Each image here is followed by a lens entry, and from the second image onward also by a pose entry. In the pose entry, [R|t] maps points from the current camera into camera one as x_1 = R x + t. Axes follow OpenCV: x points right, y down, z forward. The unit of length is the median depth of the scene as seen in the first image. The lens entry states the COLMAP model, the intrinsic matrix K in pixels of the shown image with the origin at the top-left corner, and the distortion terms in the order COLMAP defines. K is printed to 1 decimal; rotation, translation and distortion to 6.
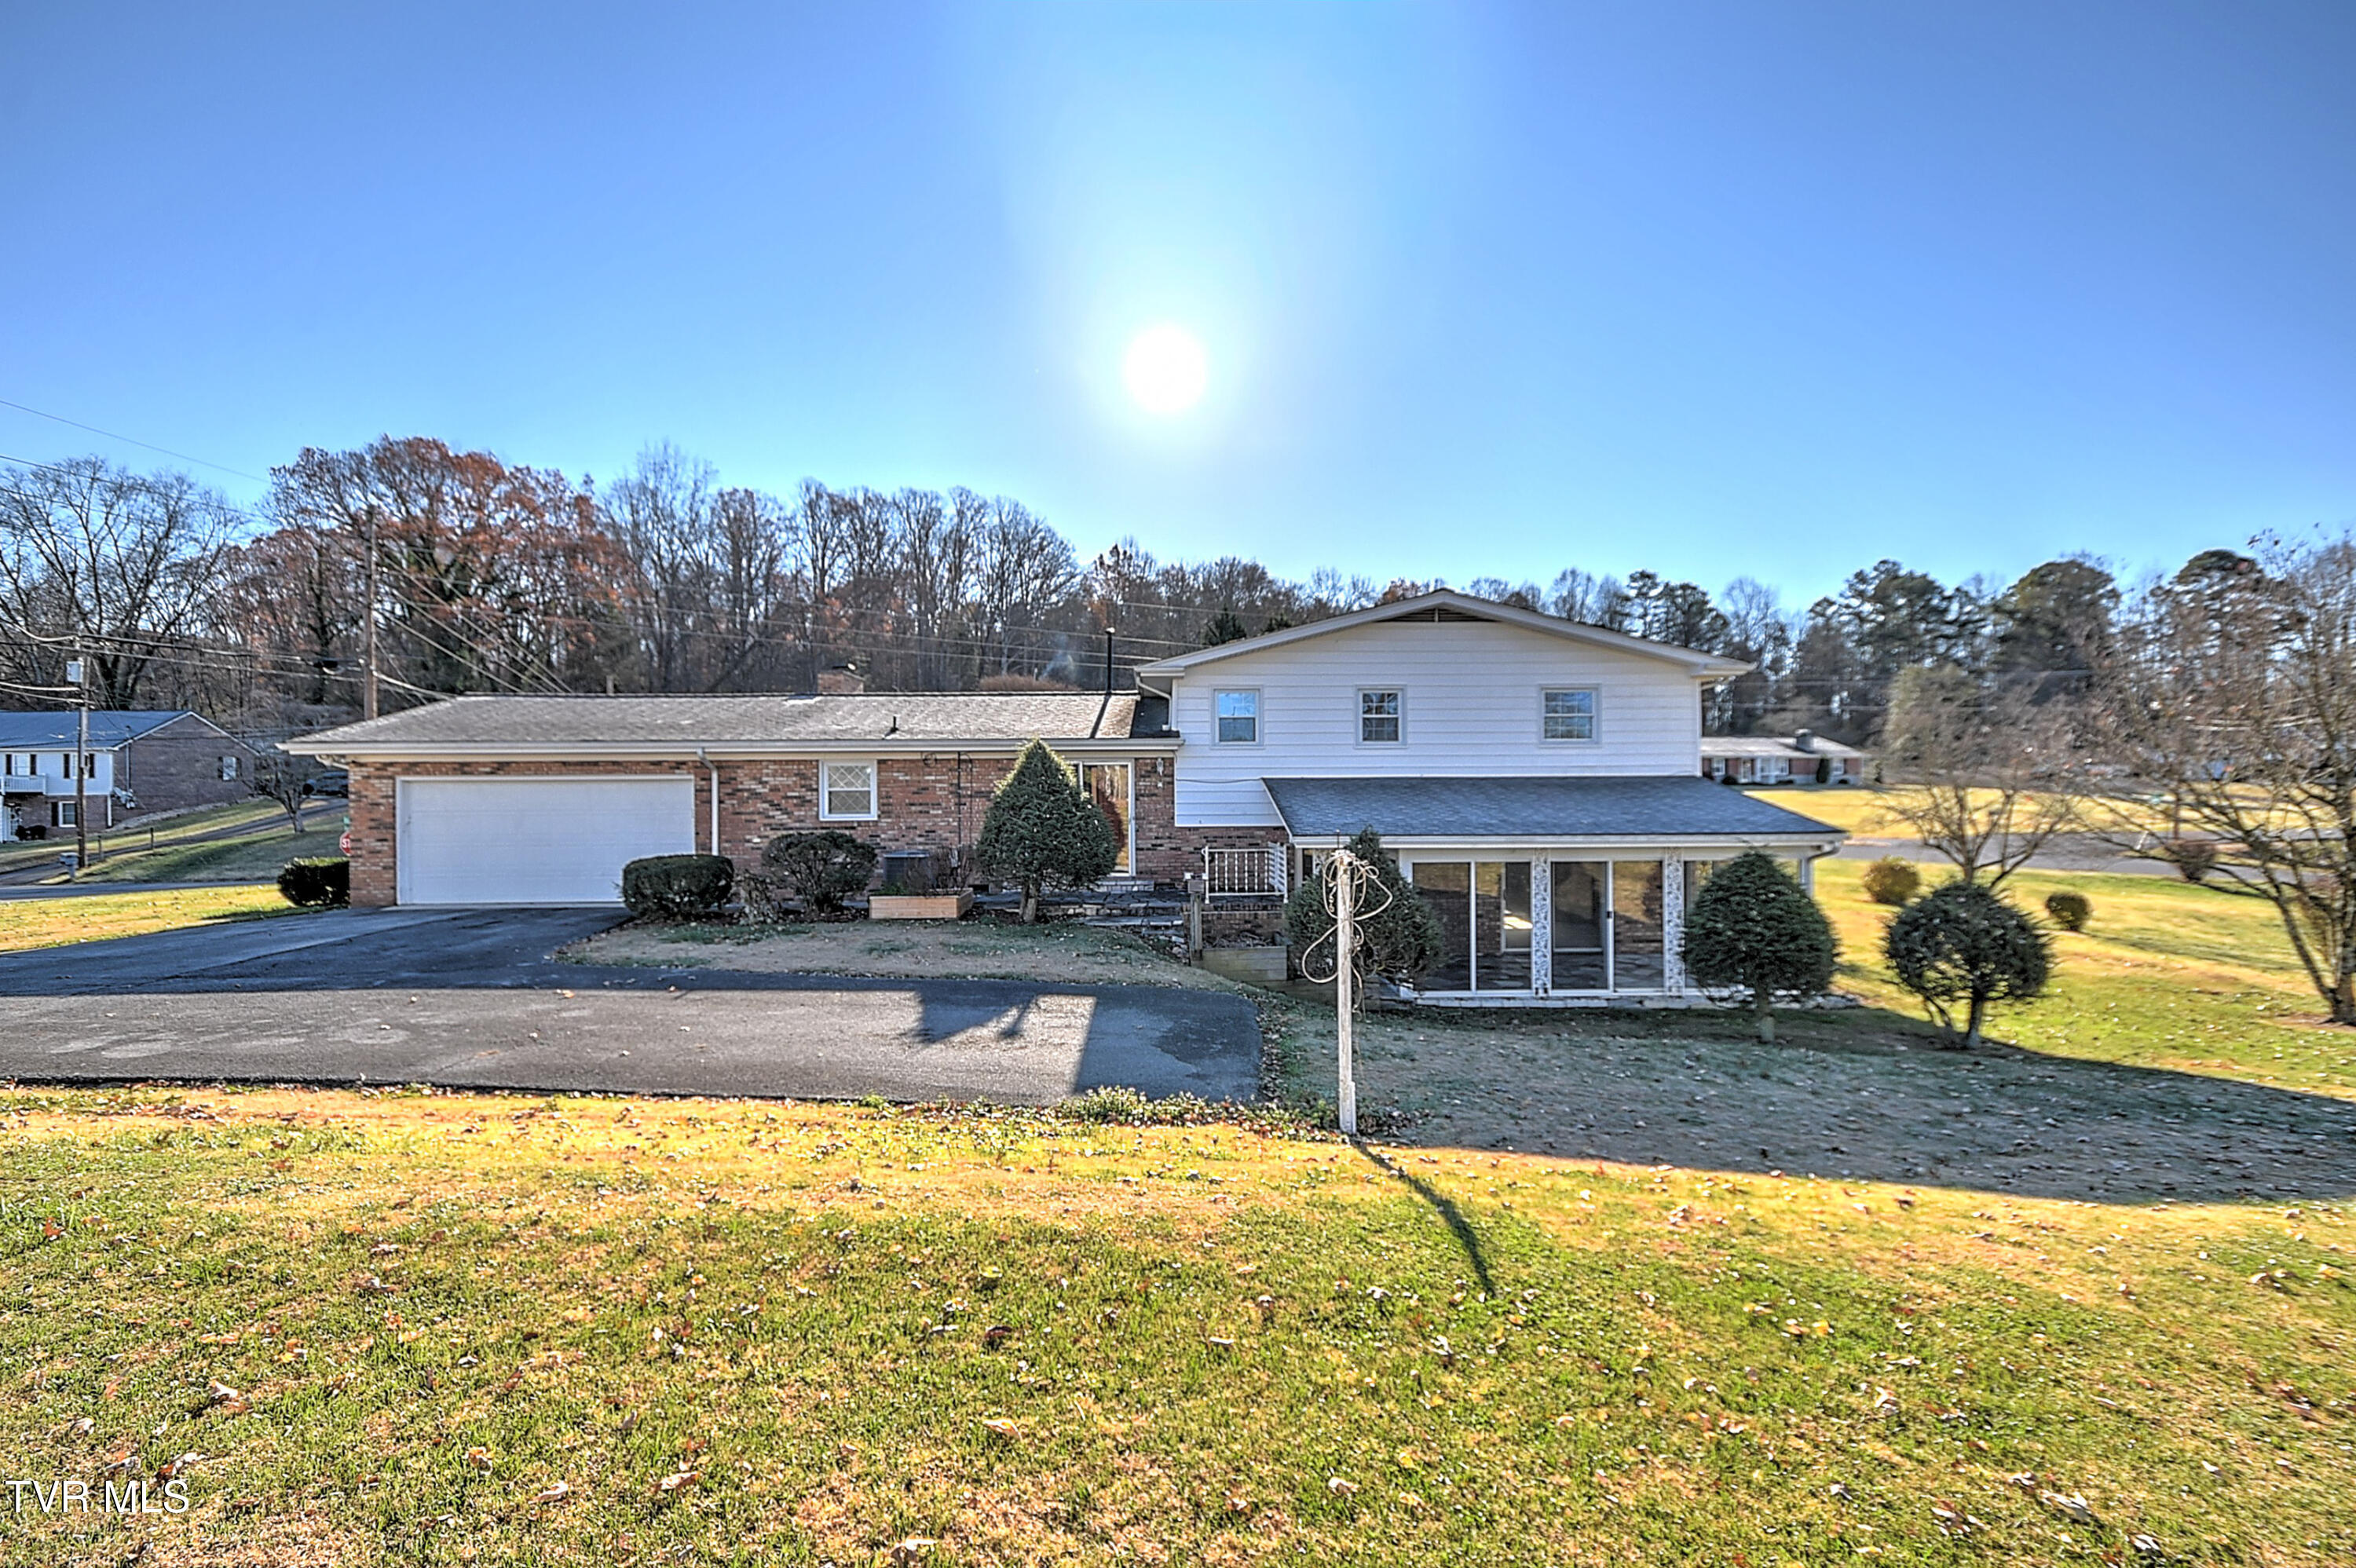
lens RADIAL K [[1076.4, 0, 1178.0], [0, 1076.4, 784.0], [0, 0, 1]] dist [0.016239, -0.000254]
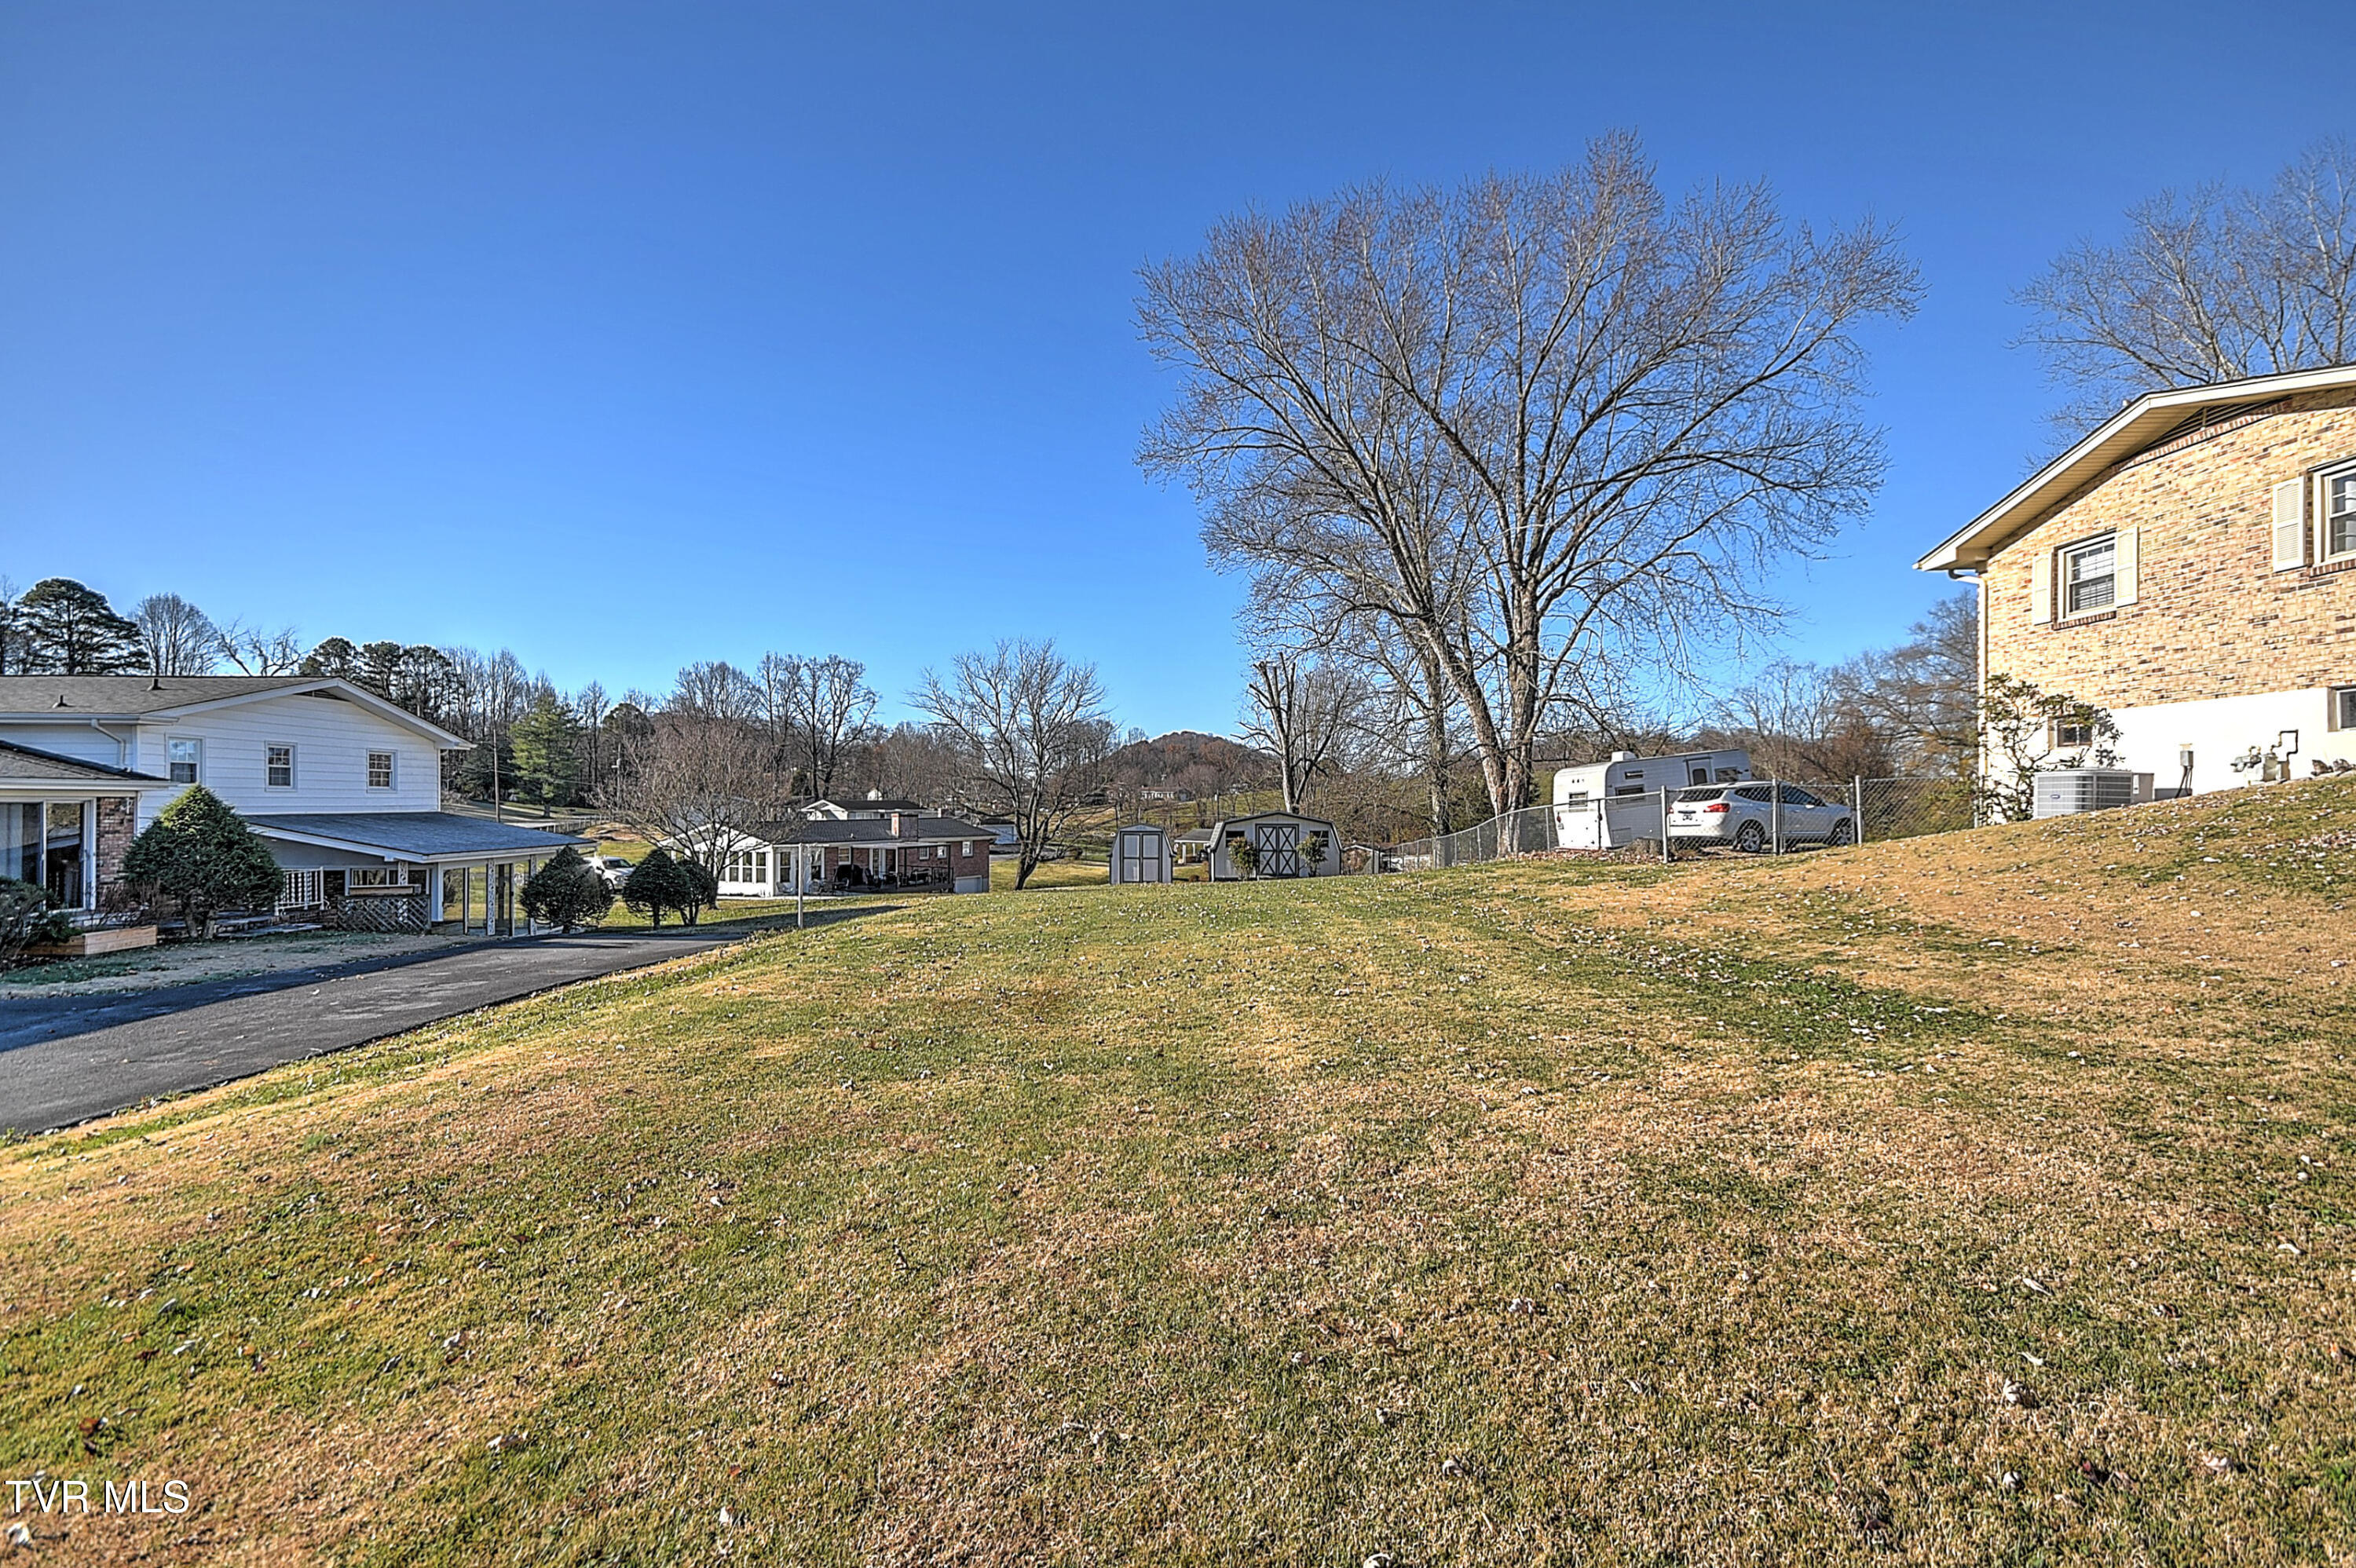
lens RADIAL K [[1076.4, 0, 1178.0], [0, 1076.4, 784.0], [0, 0, 1]] dist [0.016239, -0.000254]
pose [[-0.047652, 0.018296, 0.998696, -0.305619], [0.000331, 0.999832, -0.018301, -0.004723], [-0.998864, -0.000542, -0.047650, -0.001264]]
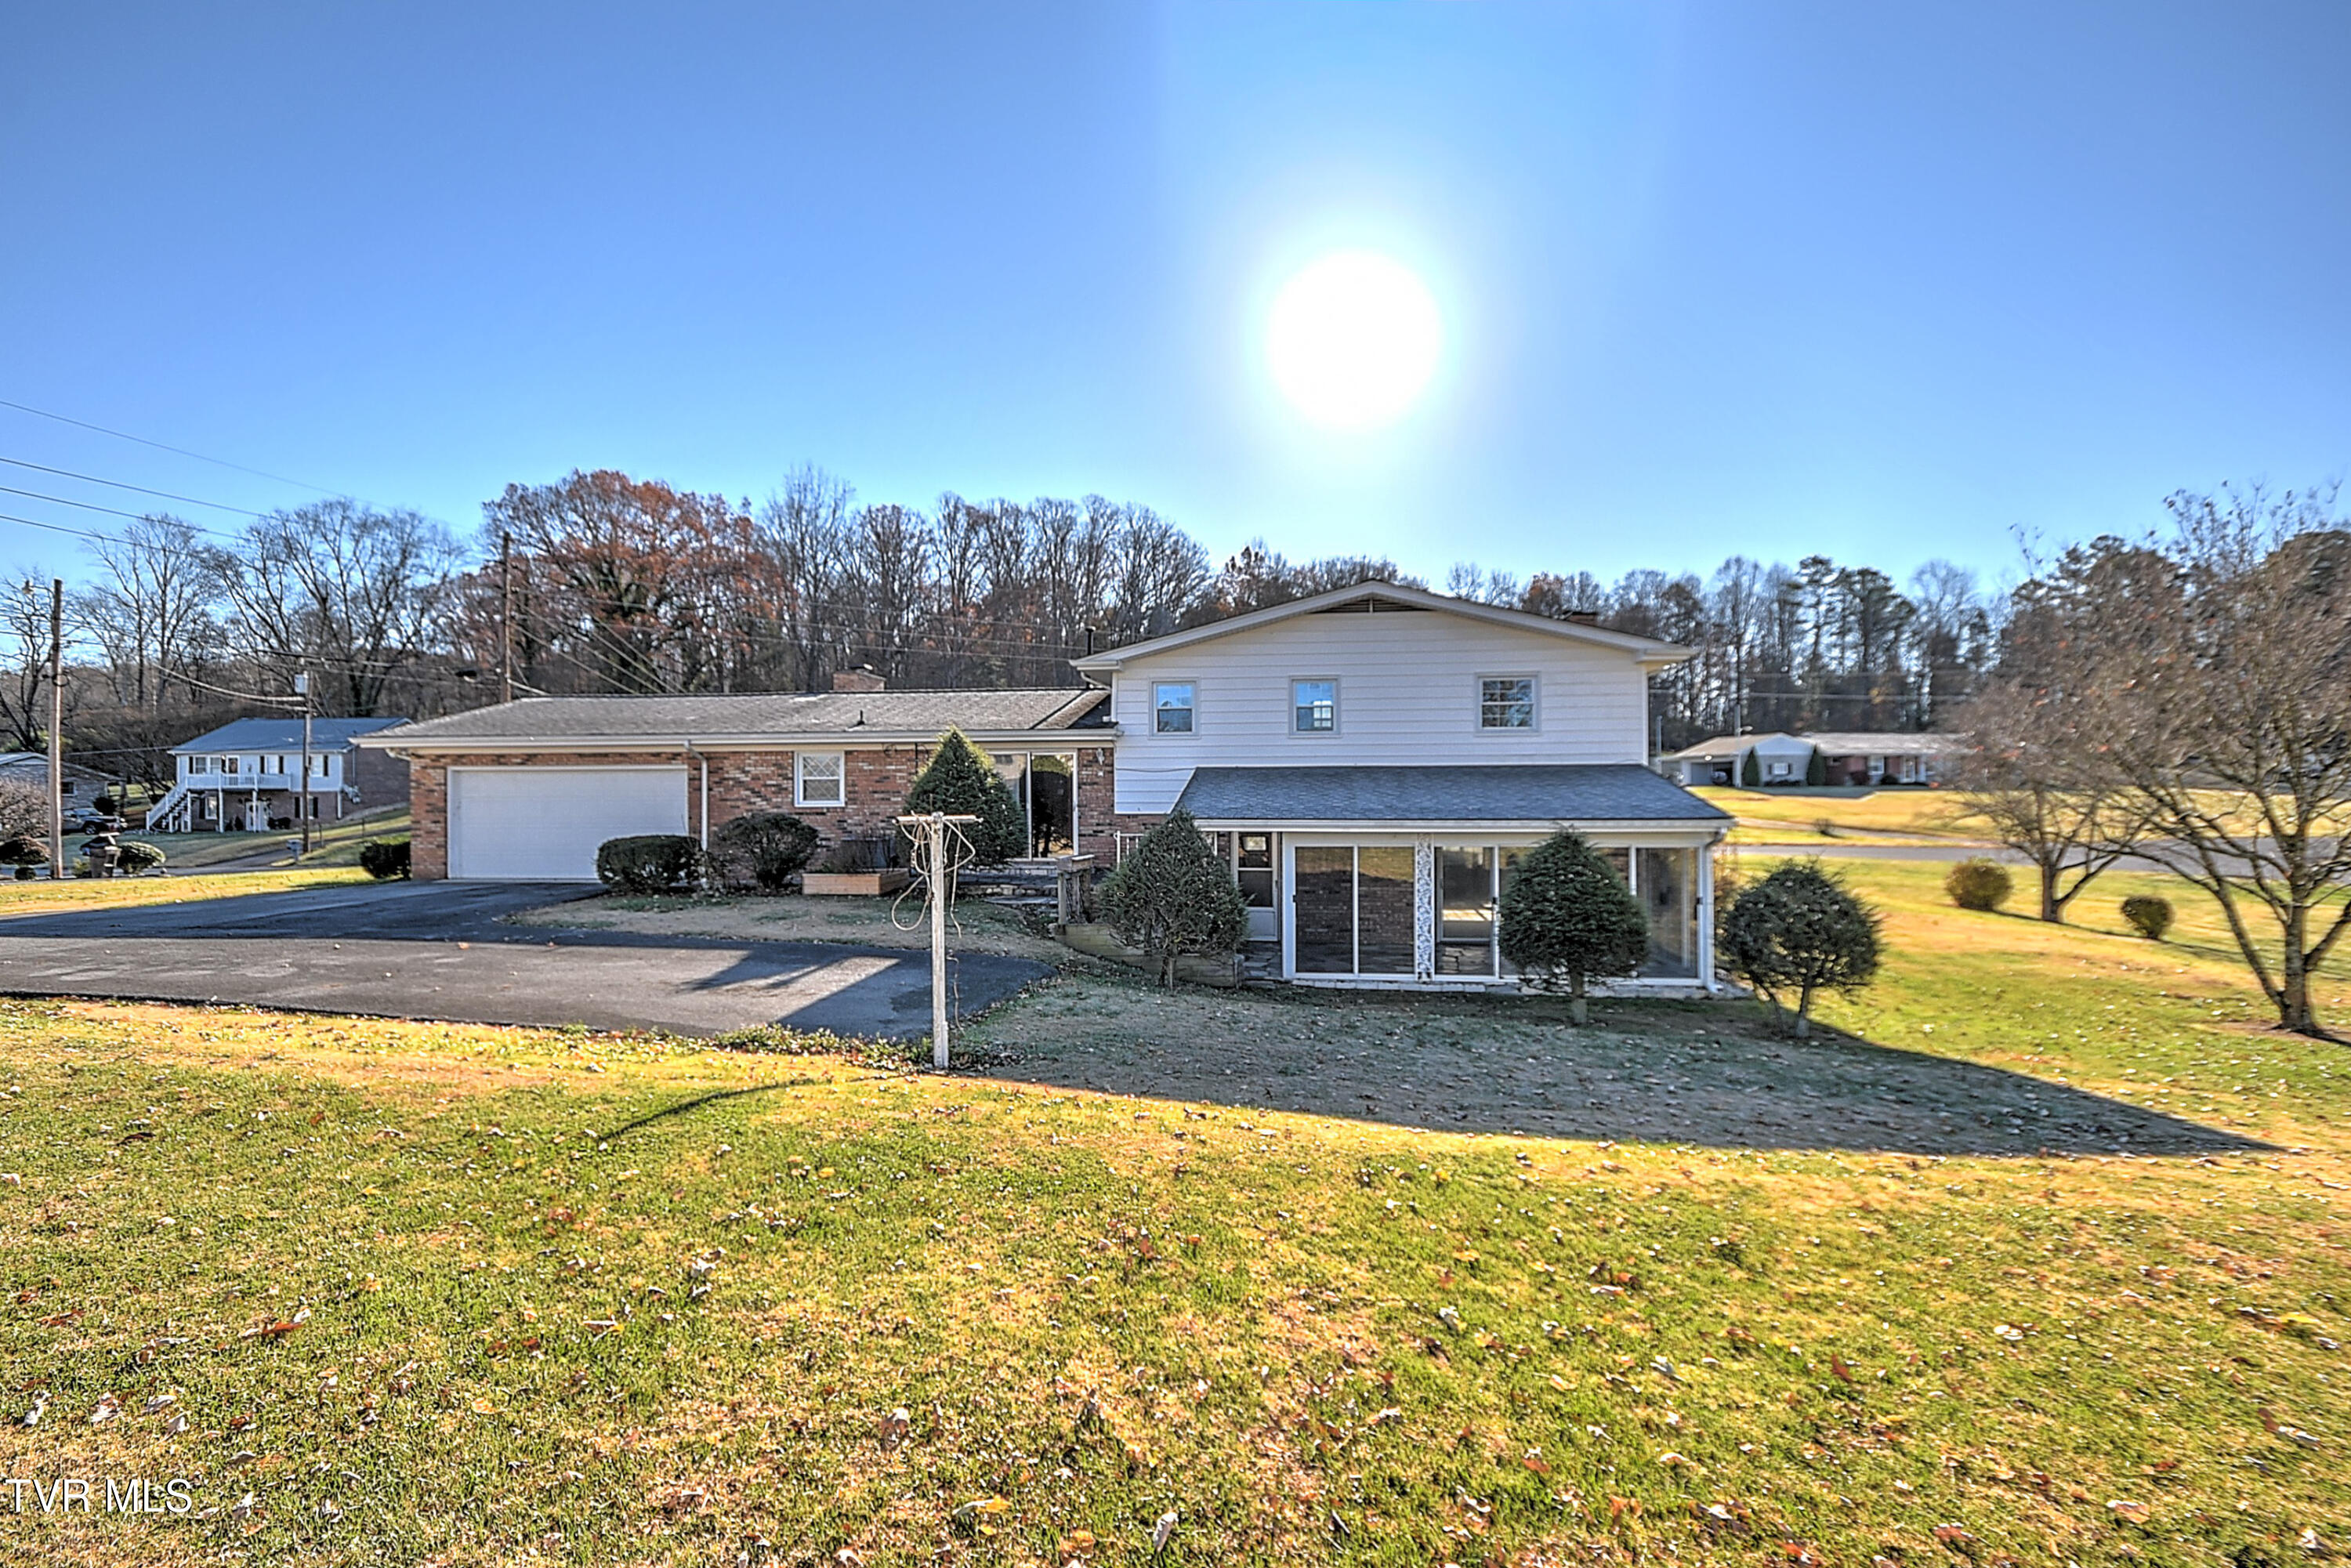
lens RADIAL K [[1074.2, 0, 1175.5], [0, 1074.2, 784.0], [0, 0, 1]] dist [0.016239, -0.000254]
pose [[0.989596, 0.000642, -0.143871, 0.053822], [-0.000902, 0.999998, -0.001741, 0.003252], [0.143870, 0.001853, 0.989595, -0.005958]]
